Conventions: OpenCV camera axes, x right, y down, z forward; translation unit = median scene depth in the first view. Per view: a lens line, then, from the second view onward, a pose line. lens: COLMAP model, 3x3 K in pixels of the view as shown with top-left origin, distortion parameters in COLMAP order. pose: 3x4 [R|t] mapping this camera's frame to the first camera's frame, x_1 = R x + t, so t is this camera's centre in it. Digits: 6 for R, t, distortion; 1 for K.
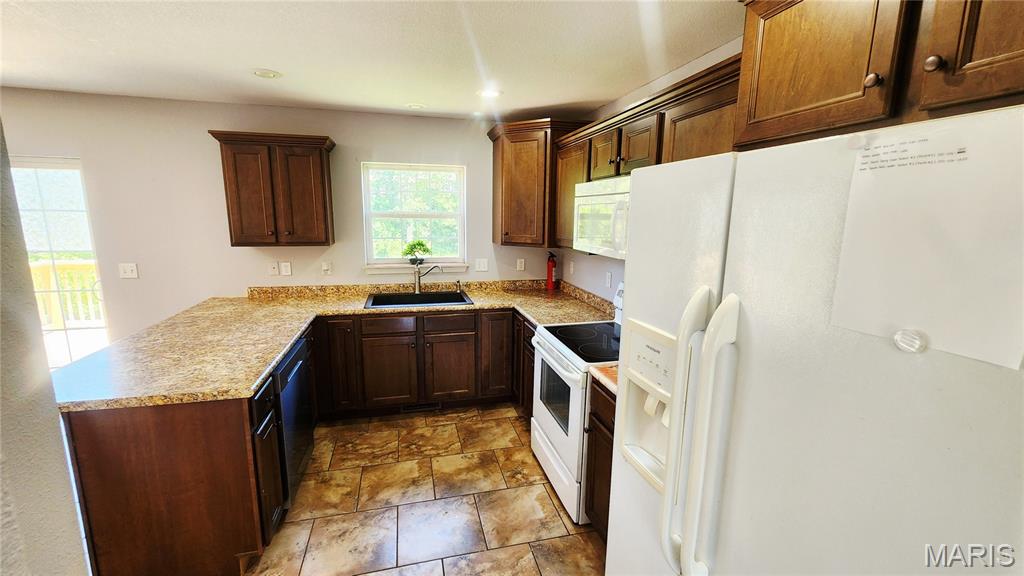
lens RADIAL K [[430.0, 0, 512.0], [0, 430.0, 288.0], [0, 0, 1]] dist [-0.001967, -0.000131]
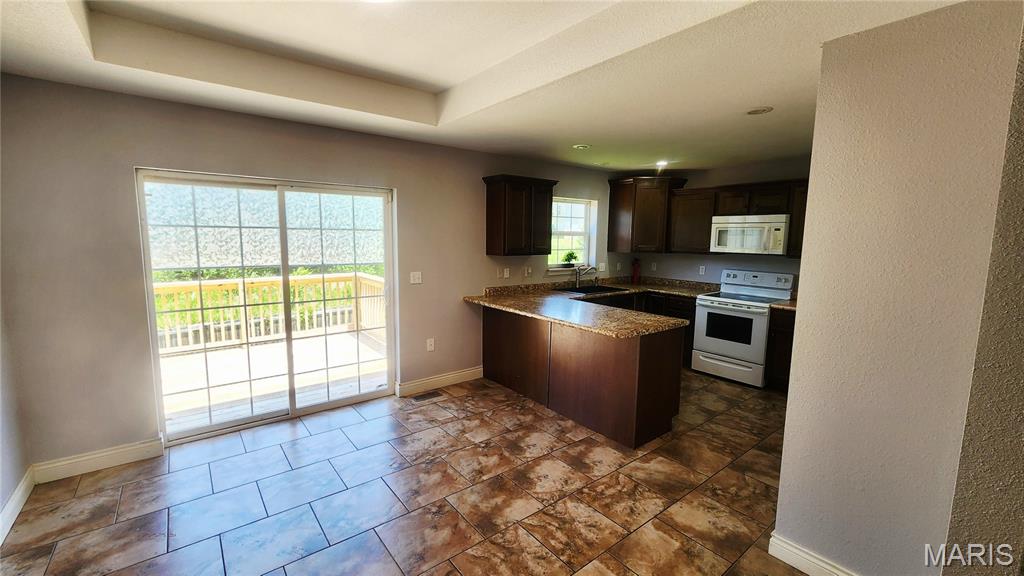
lens RADIAL K [[430.0, 0, 512.0], [0, 430.0, 288.0], [0, 0, 1]] dist [-0.001967, -0.000131]
pose [[0.916162, -0.053205, 0.397261, -1.026648], [0.071131, 0.997000, -0.030515, 0.043836], [-0.394446, 0.056215, 0.917198, -0.239400]]
